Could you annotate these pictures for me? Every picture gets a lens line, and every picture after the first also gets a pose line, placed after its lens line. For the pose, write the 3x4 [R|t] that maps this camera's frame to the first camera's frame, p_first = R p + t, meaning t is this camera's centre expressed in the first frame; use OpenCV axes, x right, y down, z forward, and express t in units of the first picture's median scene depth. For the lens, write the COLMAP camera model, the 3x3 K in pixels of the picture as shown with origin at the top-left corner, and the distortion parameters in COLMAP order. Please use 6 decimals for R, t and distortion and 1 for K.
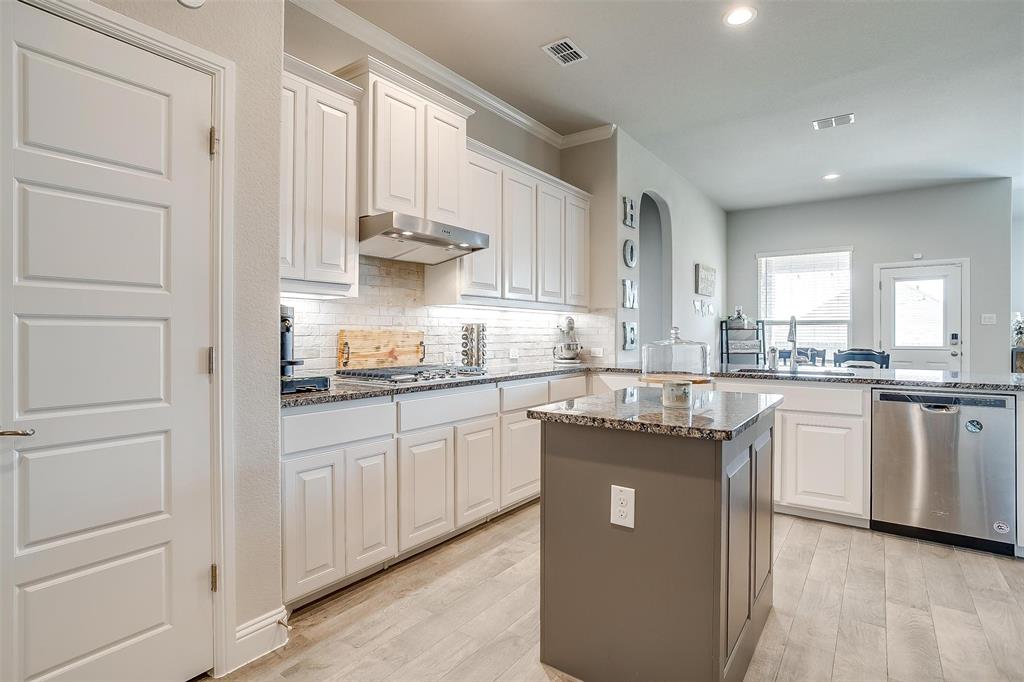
lens RADIAL K [[518.0, 0, 502.6], [0, 518.0, 332.7], [0, 0, 1]] dist [-0.057902, 0.030093]
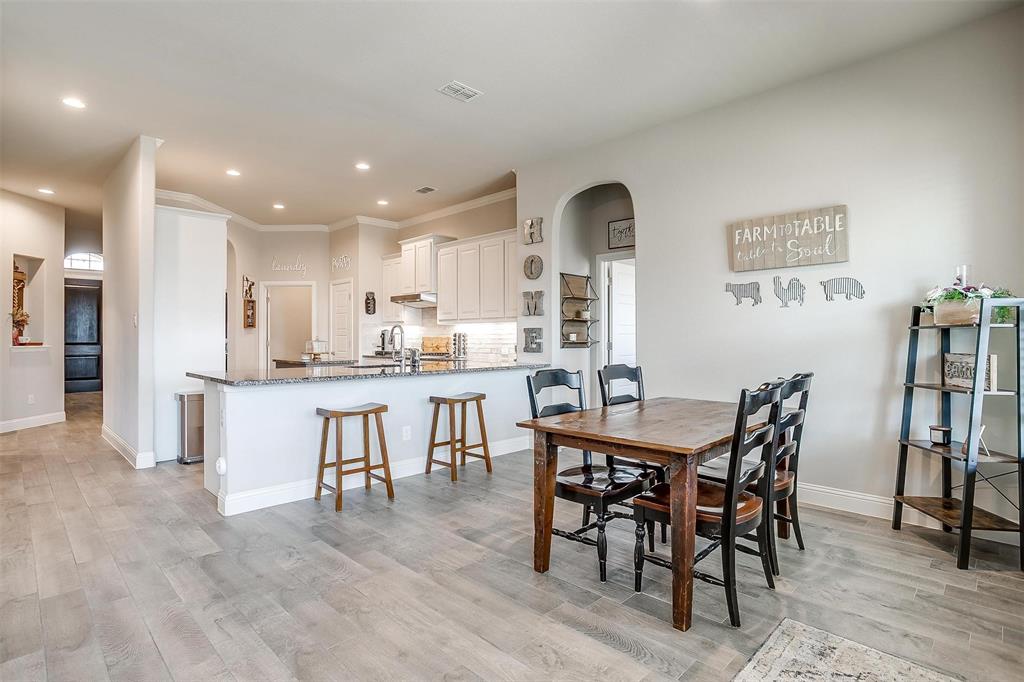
lens RADIAL K [[518.0, 0, 504.8], [0, 518.0, 335.3], [0, 0, 1]] dist [-0.057902, 0.030093]
pose [[-0.150277, -0.005385, -0.988629, 1.452573], [0.002610, 0.999980, -0.005843, 0.002221], [0.988640, -0.003459, -0.150260, 1.166452]]
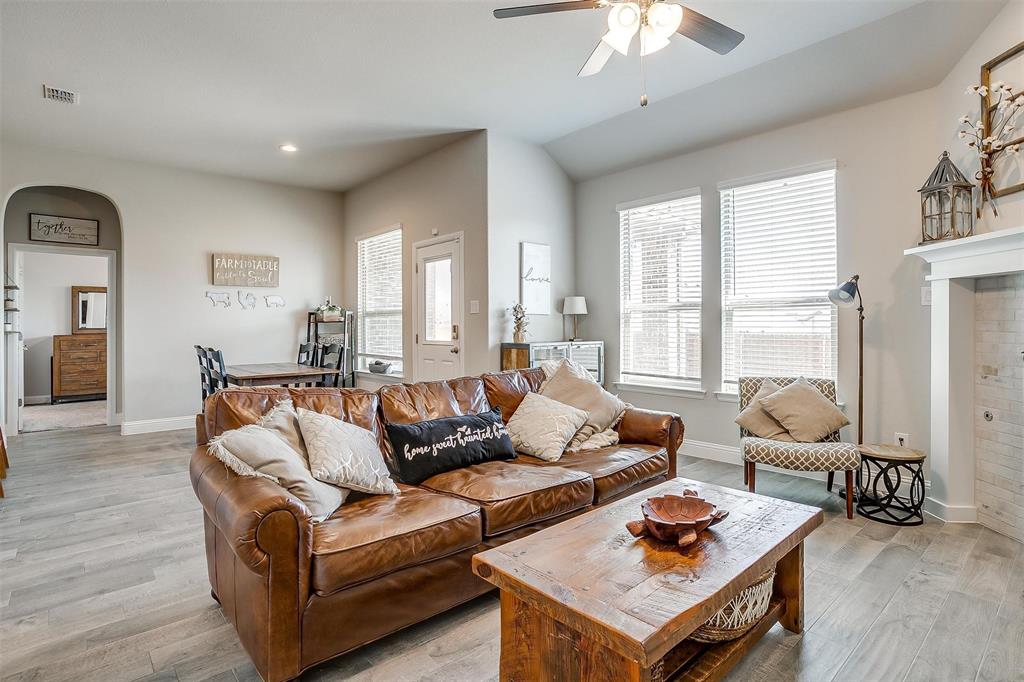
lens RADIAL K [[518.0, 0, 506.9], [0, 518.0, 321.6], [0, 0, 1]] dist [-0.057902, 0.030093]
pose [[0.977135, -0.010652, -0.212352, 1.575030], [0.009271, 0.999929, -0.007497, 0.004751], [0.212416, 0.005357, 0.977165, 0.276899]]
